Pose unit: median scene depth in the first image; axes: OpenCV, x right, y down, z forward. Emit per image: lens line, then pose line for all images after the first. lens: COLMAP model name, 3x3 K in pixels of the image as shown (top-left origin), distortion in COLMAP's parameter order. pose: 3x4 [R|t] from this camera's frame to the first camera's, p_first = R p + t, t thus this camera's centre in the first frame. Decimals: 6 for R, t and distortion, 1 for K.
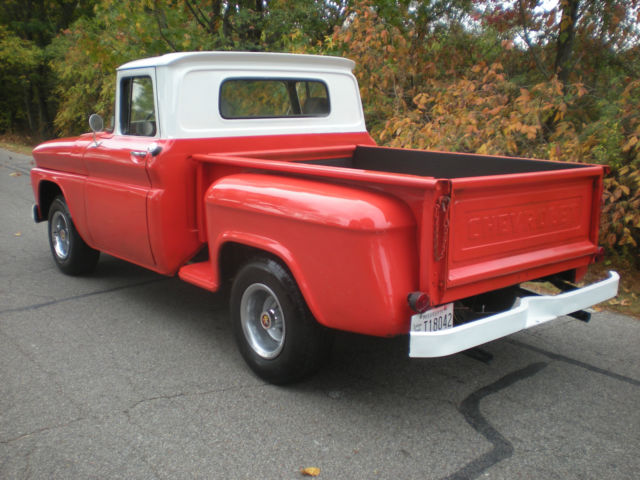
lens RADIAL K [[729.7, 0, 319.0], [0, 729.7, 238.5], [0, 0, 1]] dist [-0.133328, 0.000000]
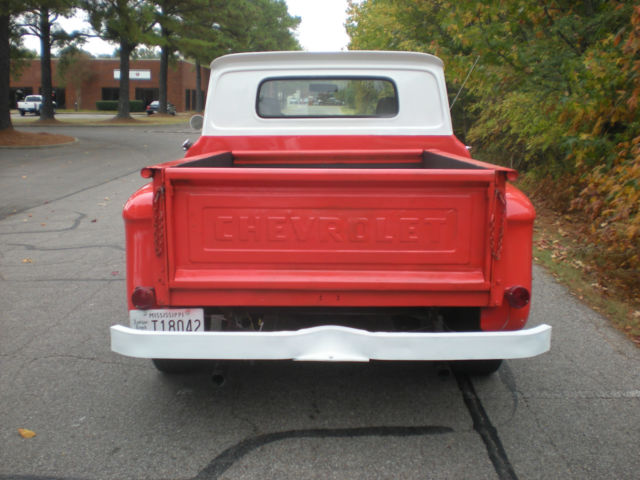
lens RADIAL K [[729.7, 0, 316.9], [0, 729.7, 236.1], [0, 0, 1]] dist [-0.133328, 0.000000]
pose [[0.771923, 0.097695, -0.628165, 0.575731], [-0.119746, 0.992778, 0.007251, -0.016048], [0.624337, 0.069623, 0.778047, 0.262791]]
